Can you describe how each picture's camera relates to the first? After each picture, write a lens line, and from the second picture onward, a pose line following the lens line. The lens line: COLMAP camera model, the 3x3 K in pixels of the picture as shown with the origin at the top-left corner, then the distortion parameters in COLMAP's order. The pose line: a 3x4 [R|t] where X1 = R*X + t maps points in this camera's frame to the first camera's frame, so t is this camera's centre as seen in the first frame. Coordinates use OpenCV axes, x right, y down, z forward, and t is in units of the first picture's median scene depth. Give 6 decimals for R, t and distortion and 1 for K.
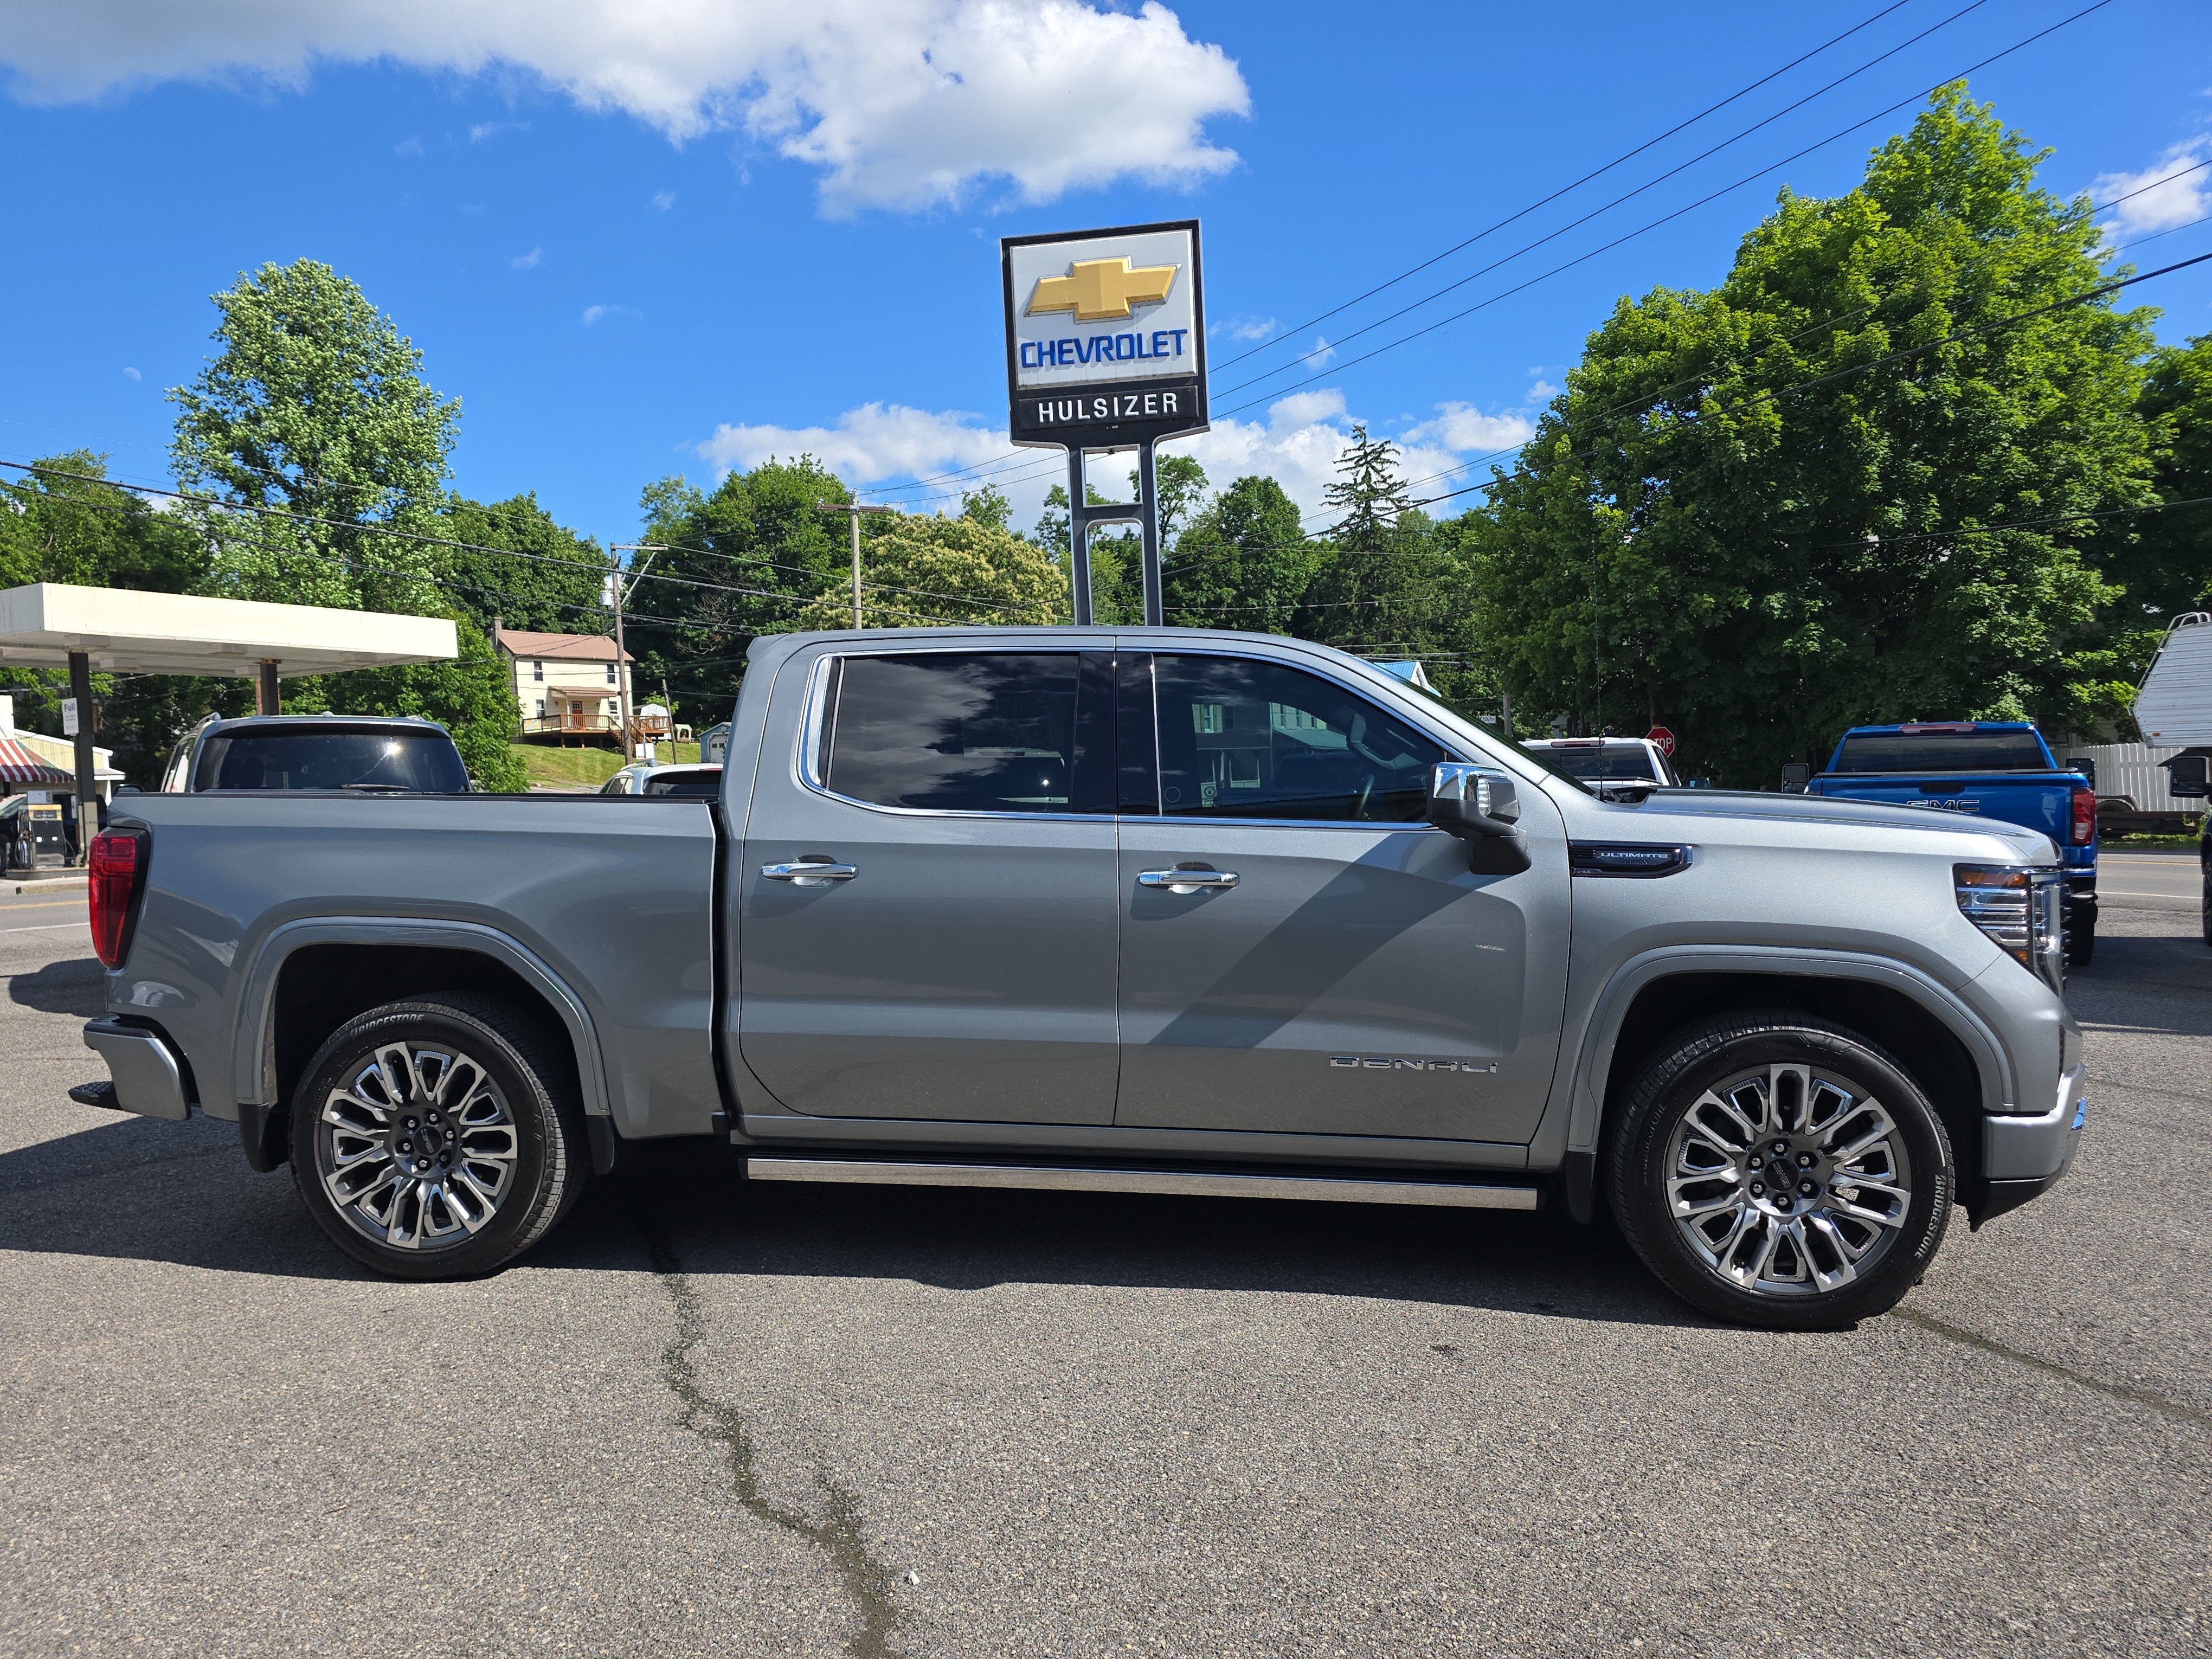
lens RADIAL K [[1492.3, 0, 1113.1], [0, 1492.3, 879.7], [0, 0, 1]] dist [0.052852, -0.055857]
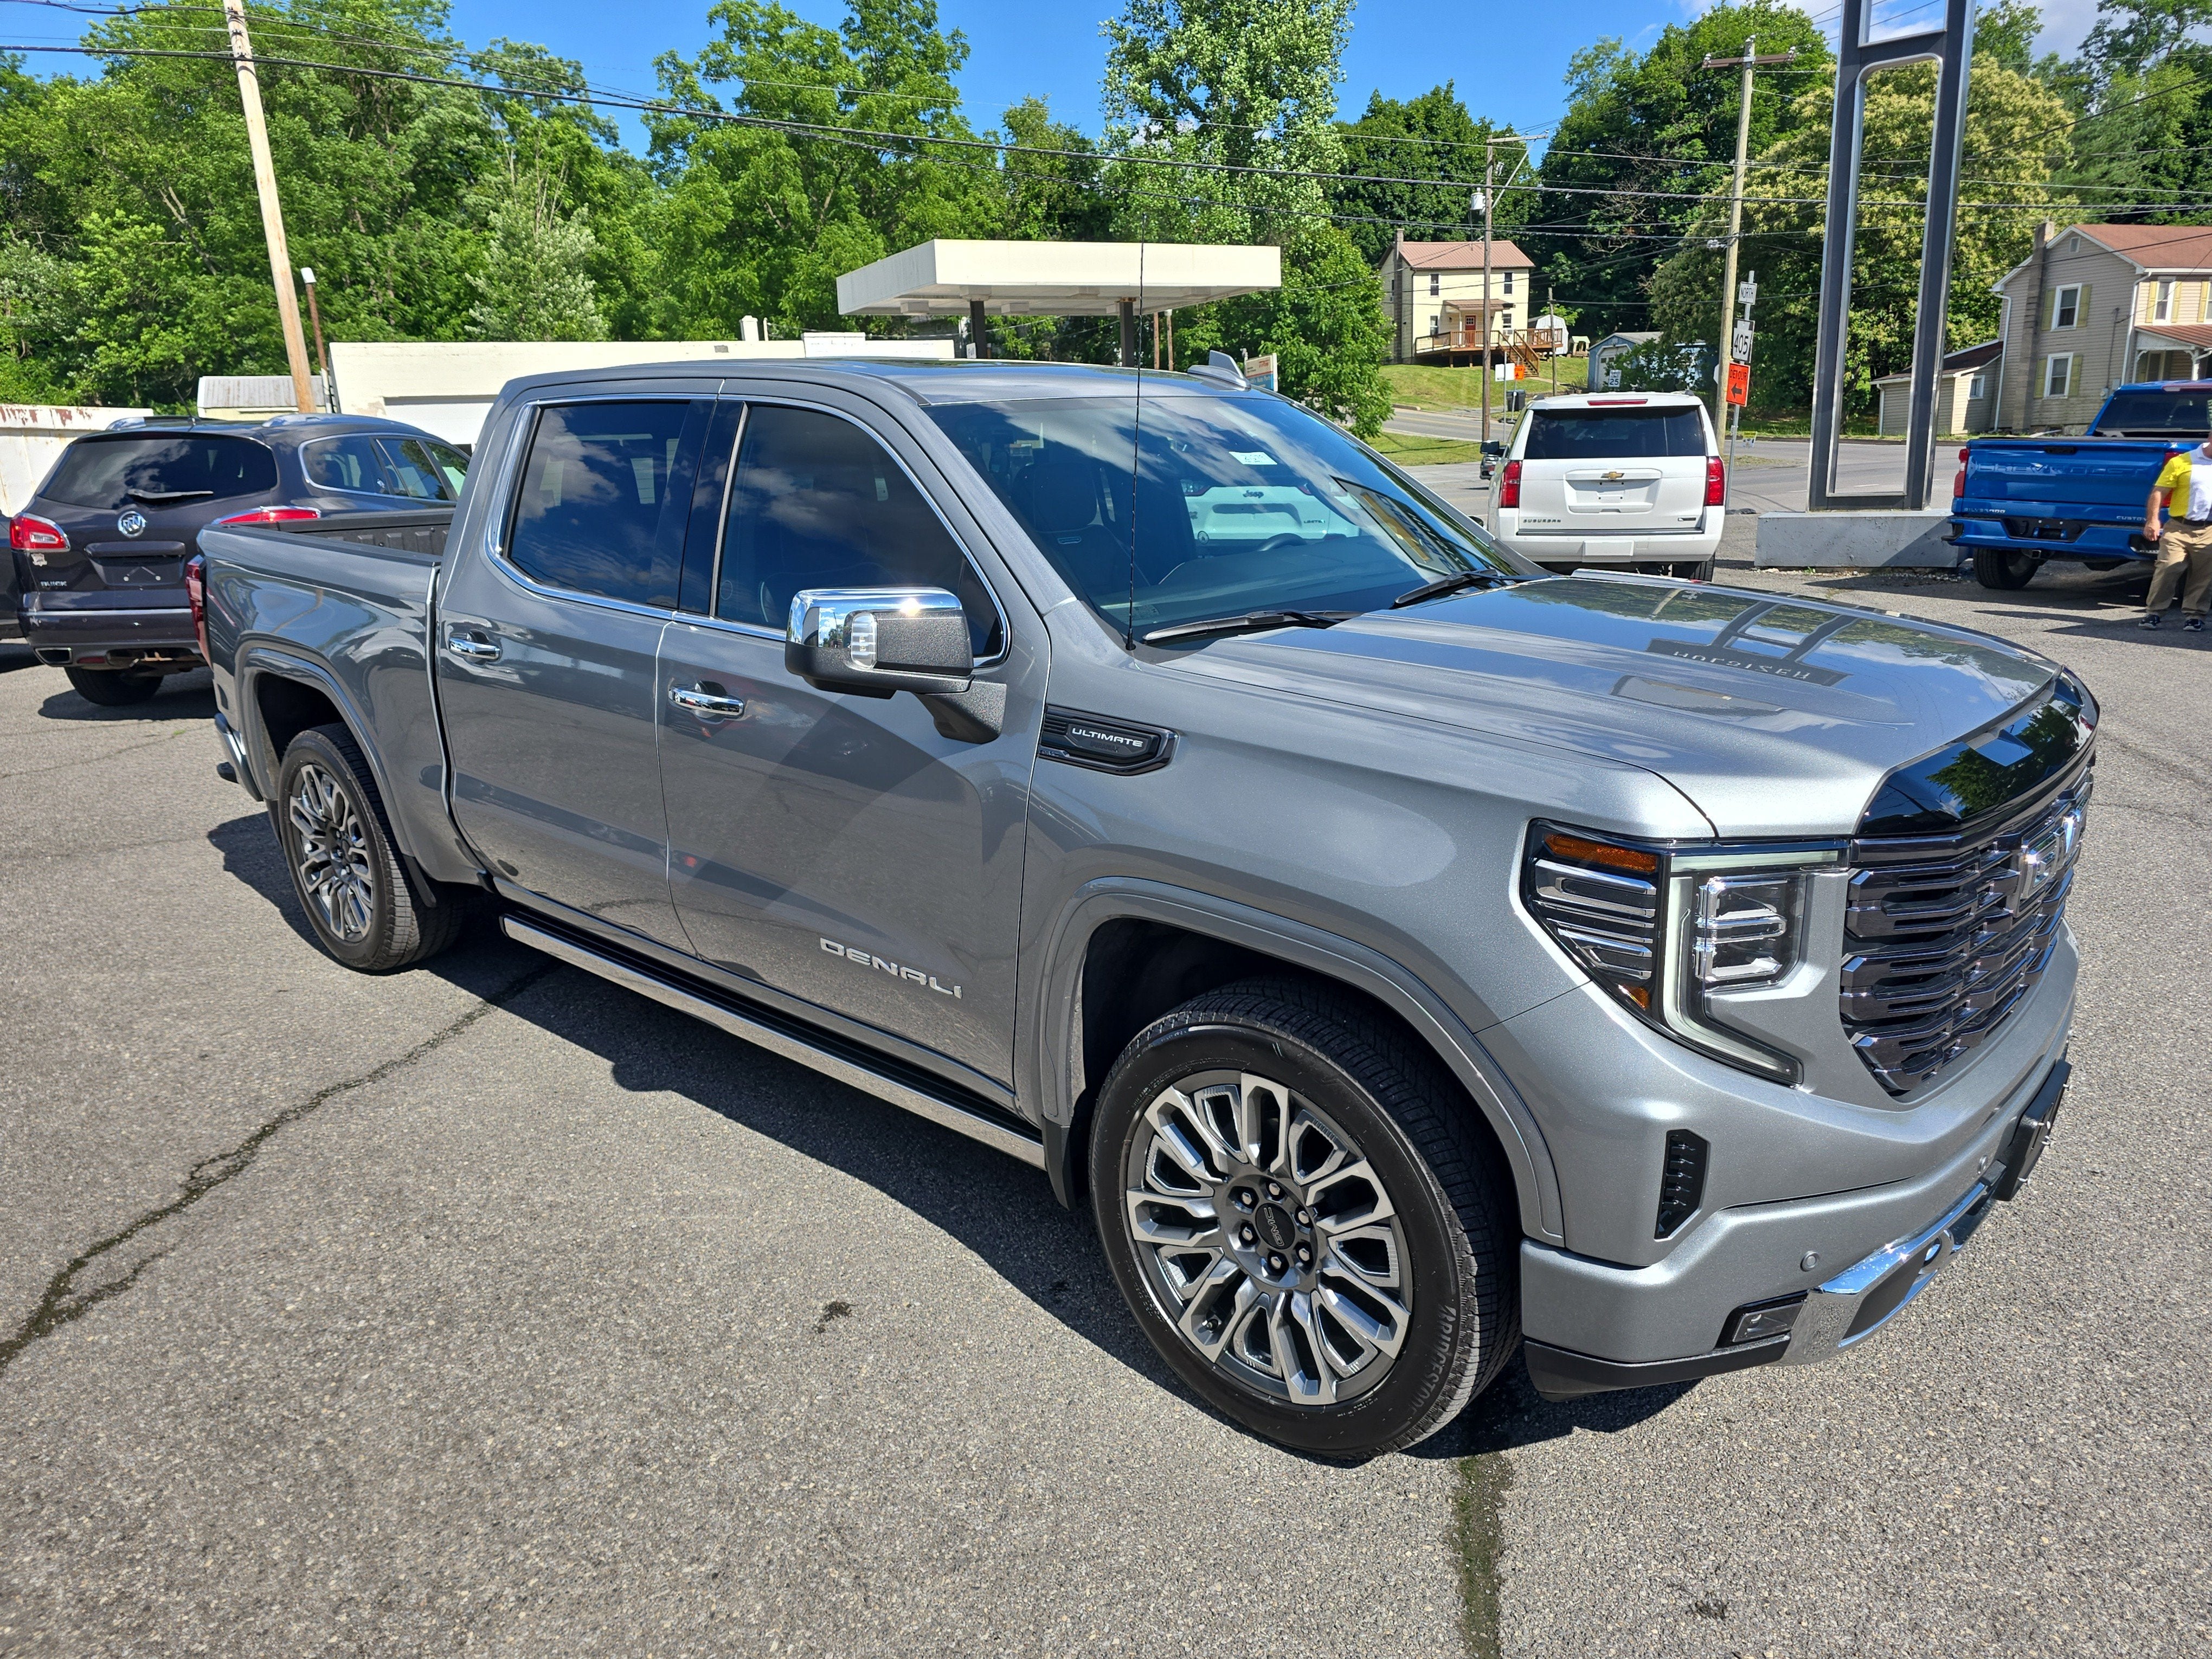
lens RADIAL K [[1500.7, 0, 1107.3], [0, 1500.7, 878.1], [0, 0, 1]] dist [0.036905, -0.032382]
pose [[0.823707, 0.161162, -0.543631, 0.098092], [-0.024447, 0.967959, 0.249914, -0.016398], [0.566489, -0.192565, 0.801255, 0.061065]]
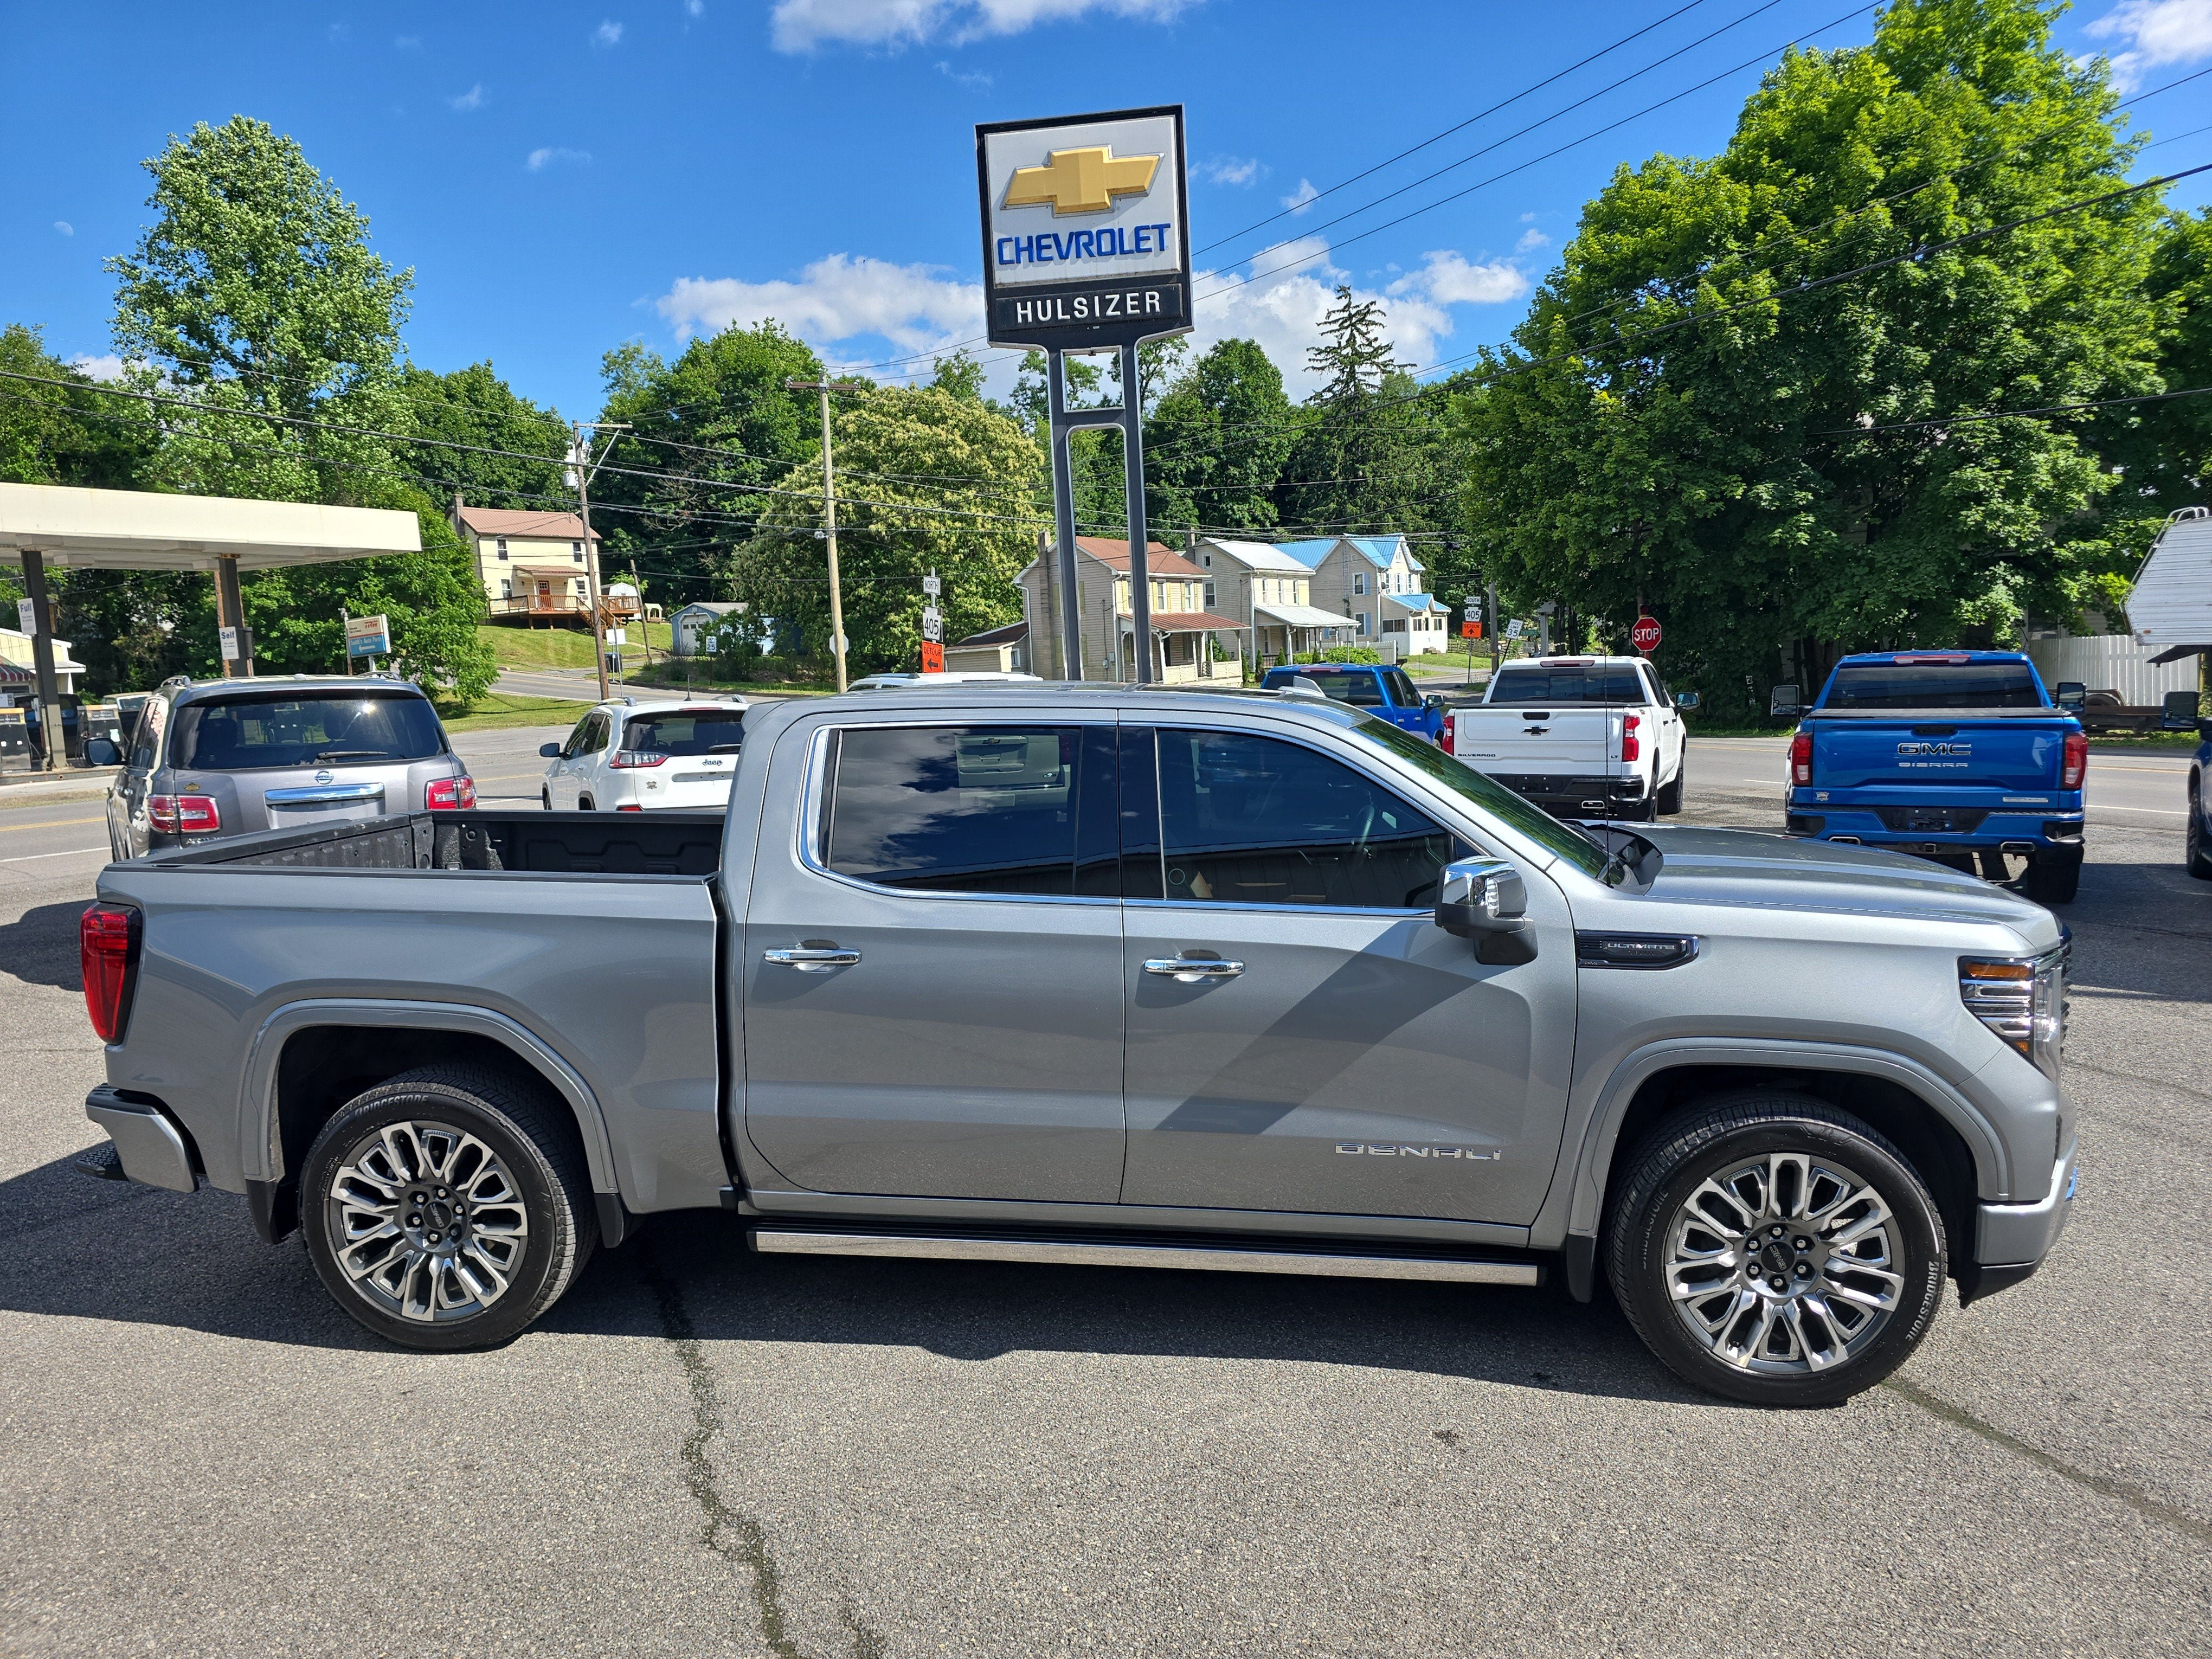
lens RADIAL K [[1500.7, 0, 1107.3], [0, 1500.7, 878.1], [0, 0, 1]] dist [0.036905, -0.032382]
pose [[0.999923, -0.007803, 0.009623, -0.002304], [0.006952, 0.996319, 0.085444, -0.020332], [-0.010254, -0.085371, 0.996296, 0.001250]]
